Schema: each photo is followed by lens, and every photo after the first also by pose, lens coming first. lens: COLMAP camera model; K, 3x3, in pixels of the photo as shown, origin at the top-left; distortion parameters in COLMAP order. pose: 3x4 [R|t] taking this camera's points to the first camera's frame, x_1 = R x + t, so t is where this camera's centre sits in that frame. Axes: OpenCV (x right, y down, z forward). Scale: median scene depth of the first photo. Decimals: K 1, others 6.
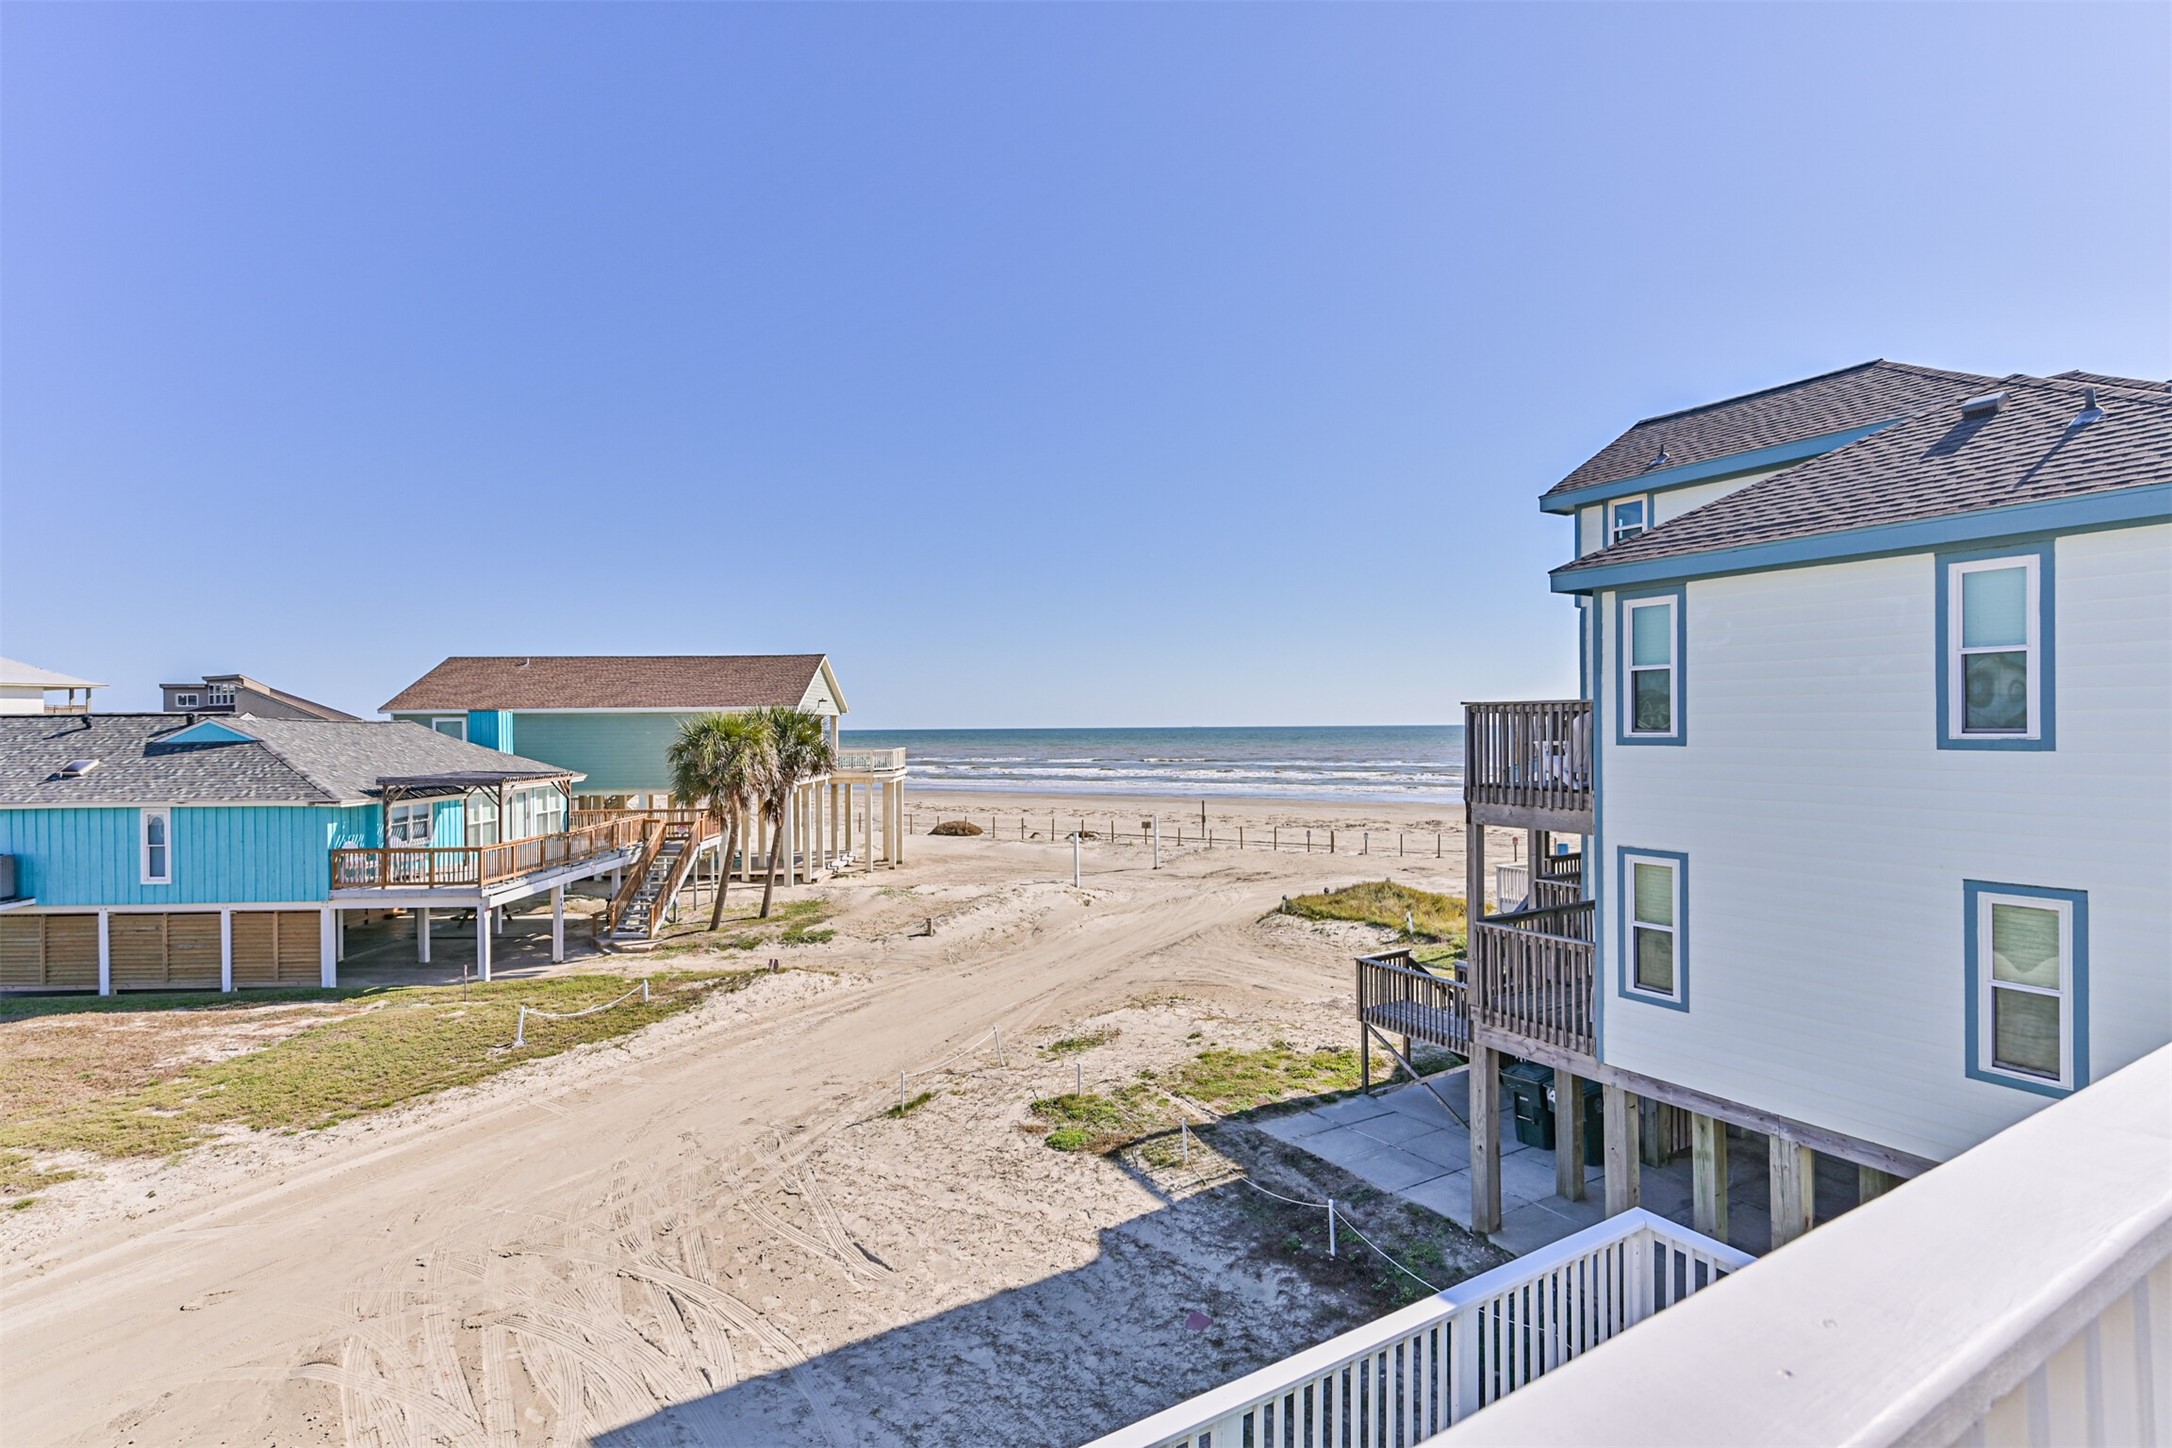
lens RADIAL K [[1032.1, 0, 1097.0], [0, 1032.1, 730.5], [0, 0, 1]] dist [0.007204, -0.003729]
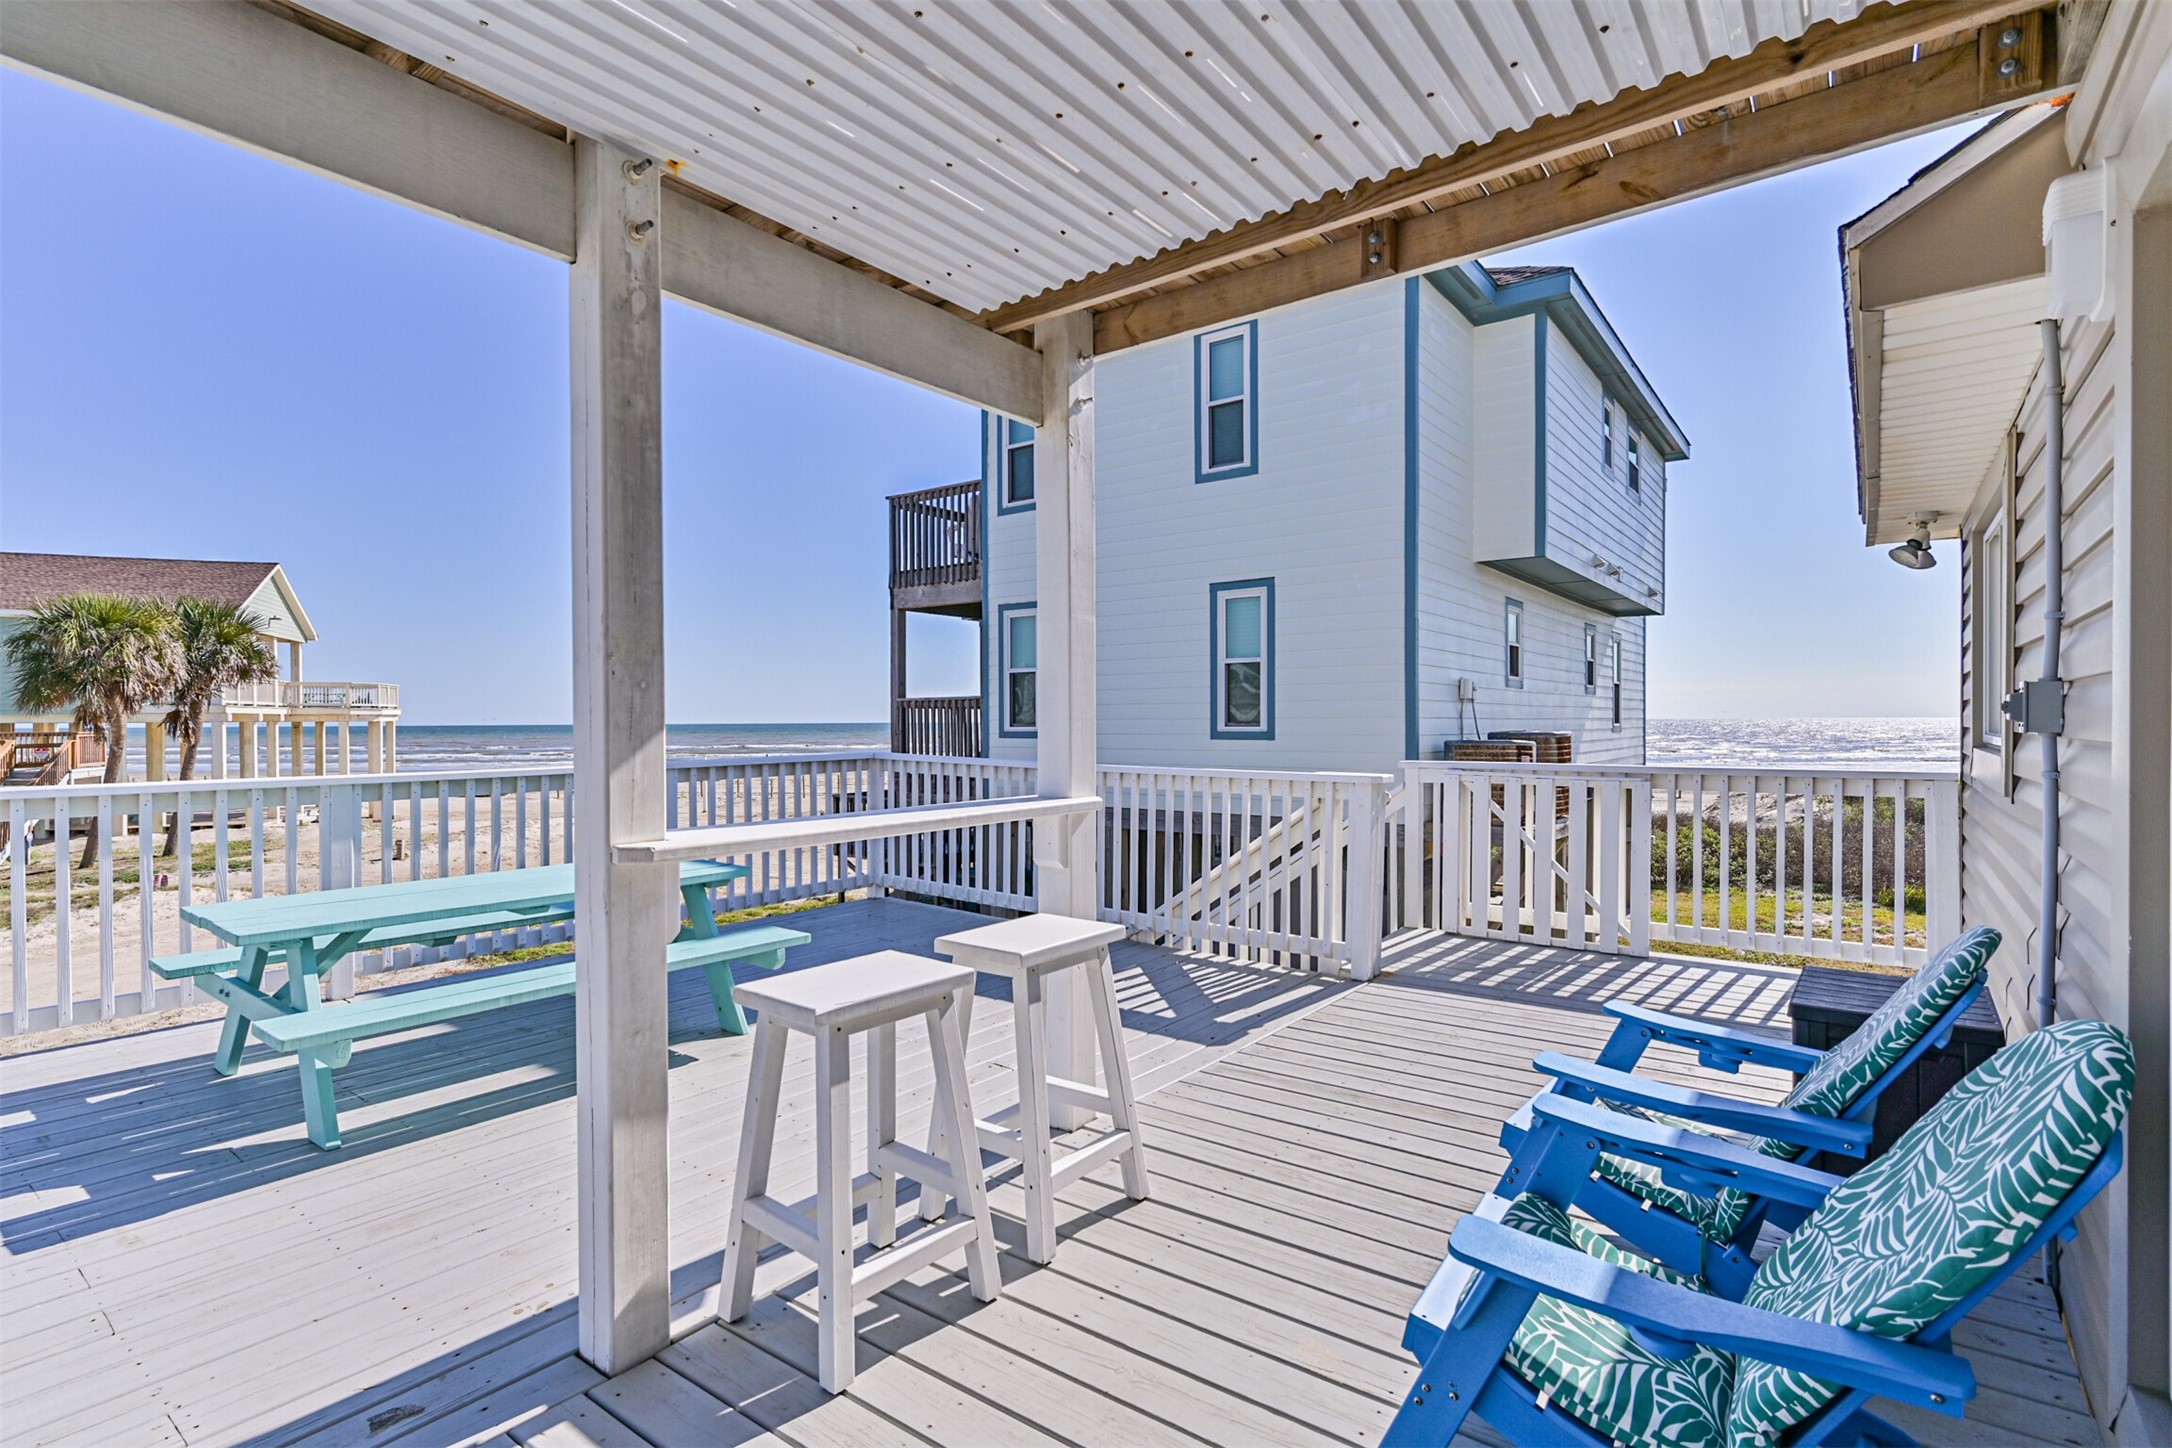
lens RADIAL K [[1032.1, 0, 1092.6], [0, 1032.1, 733.1], [0, 0, 1]] dist [0.007204, -0.003729]
pose [[0.930249, -0.000332, 0.366930, 0.110536], [-0.001810, 0.999983, 0.005494, 0.150047], [-0.366926, -0.005774, 0.930232, -0.061025]]
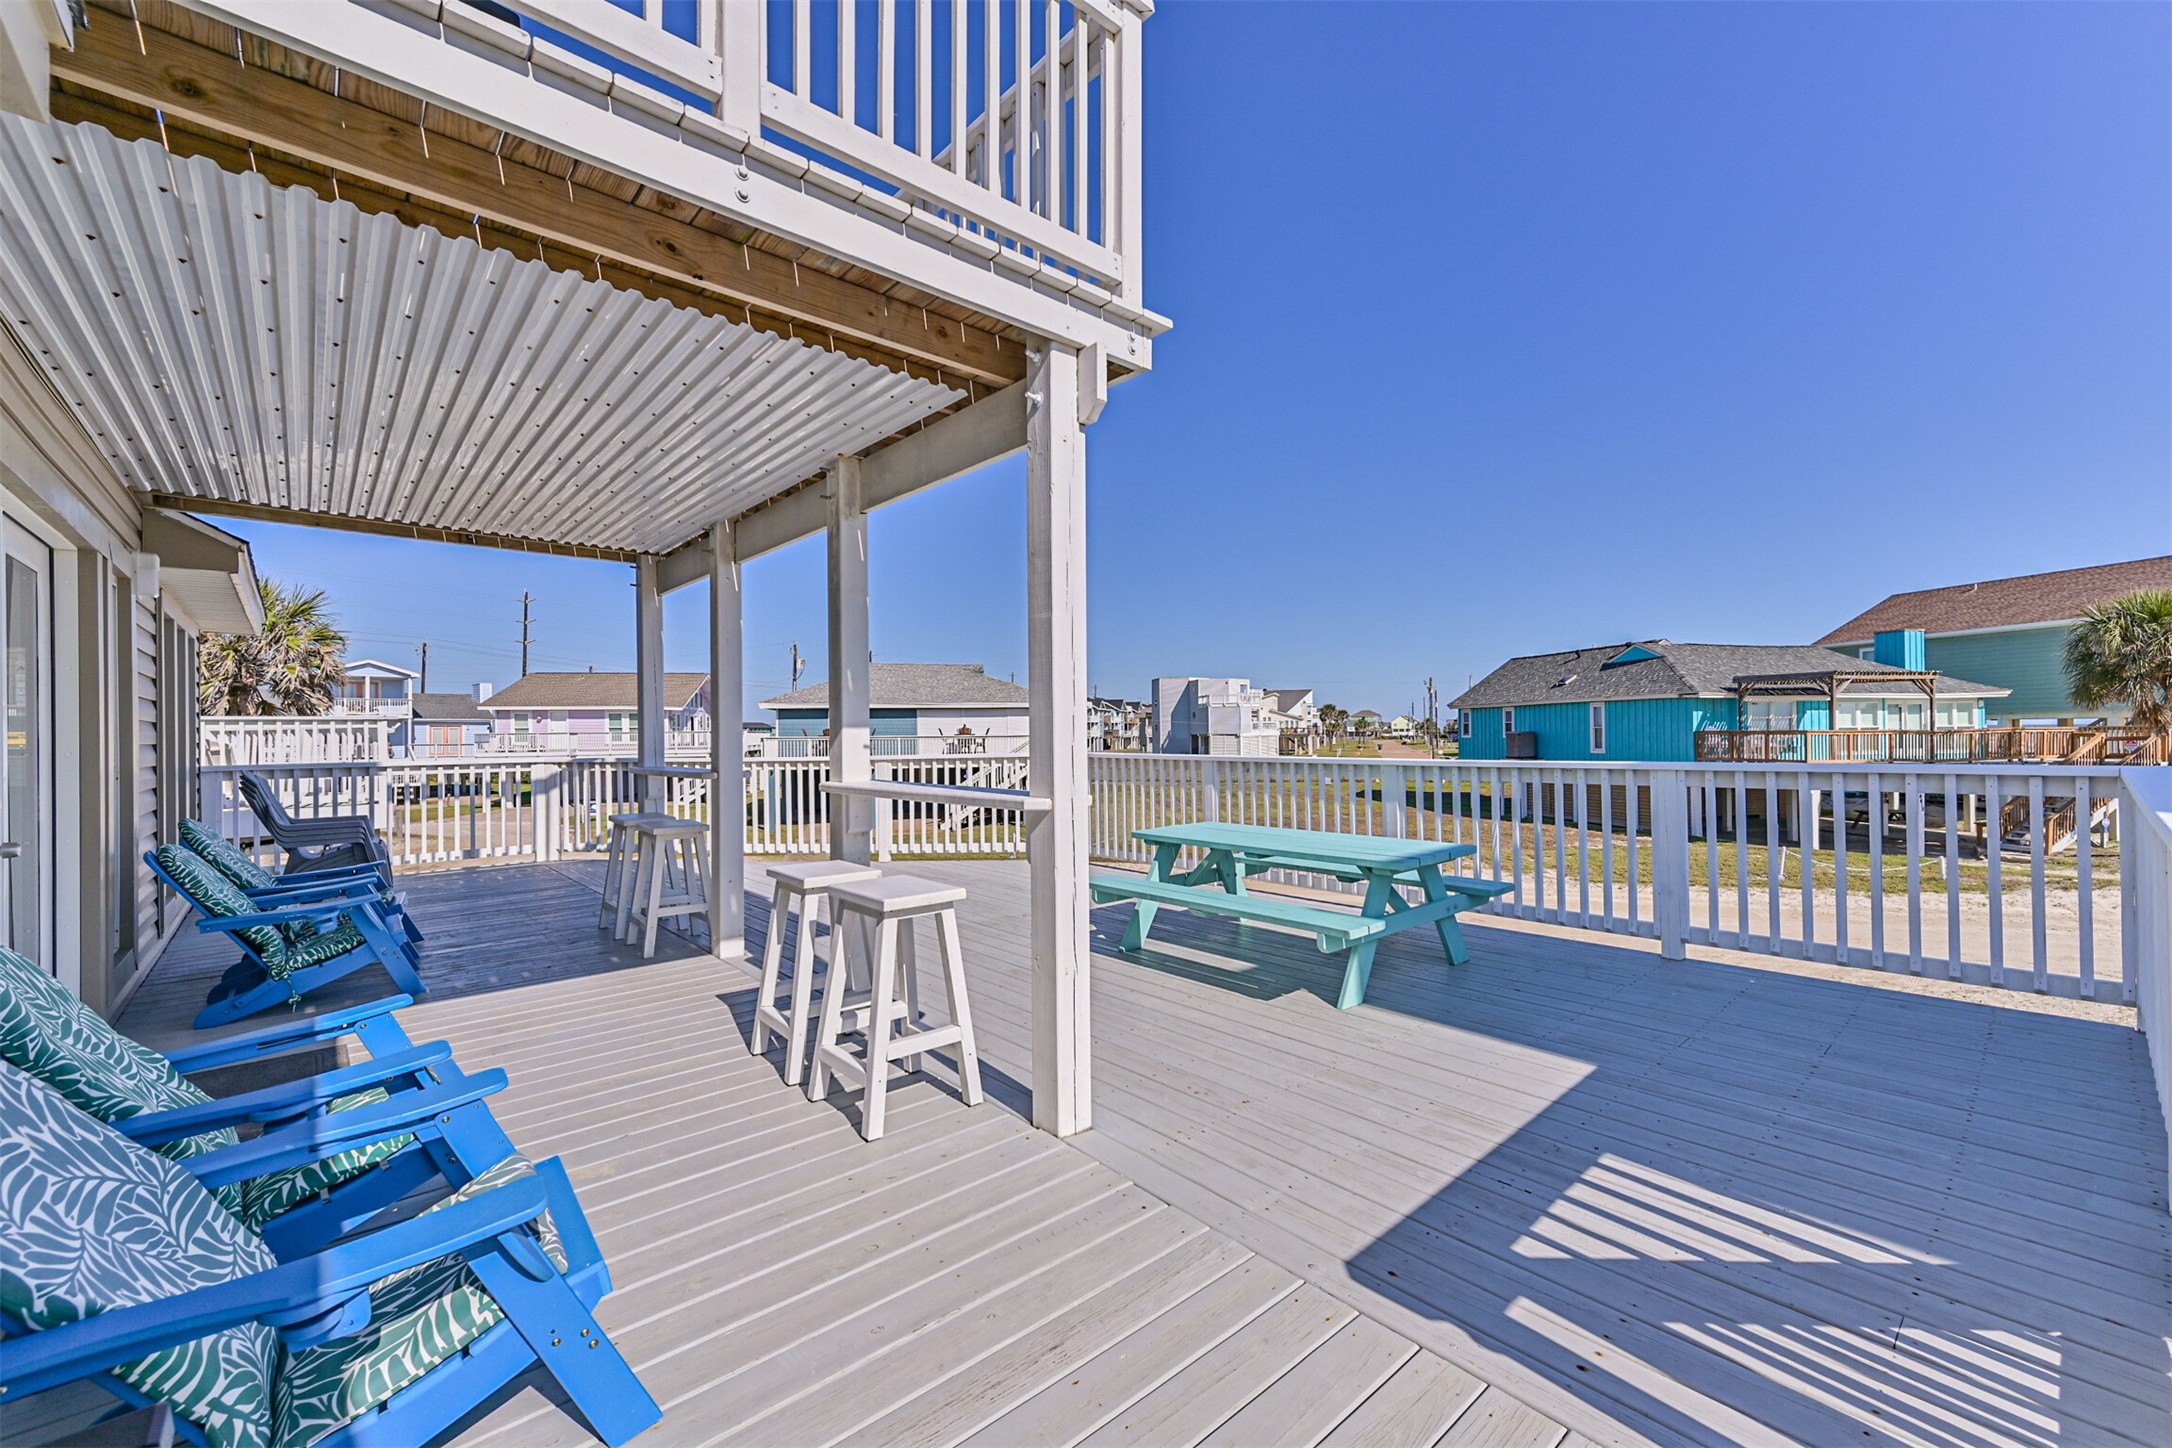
lens RADIAL K [[885.2, 0, 1108.1], [0, 885.2, 731.7], [0, 0, 1]] dist [0.012152, 0.000551]
pose [[0.187560, 0.007906, -0.982221, 0.326197], [0.004329, 0.999951, 0.008875, 0.149534], [0.982244, -0.005916, 0.187517, 0.088558]]
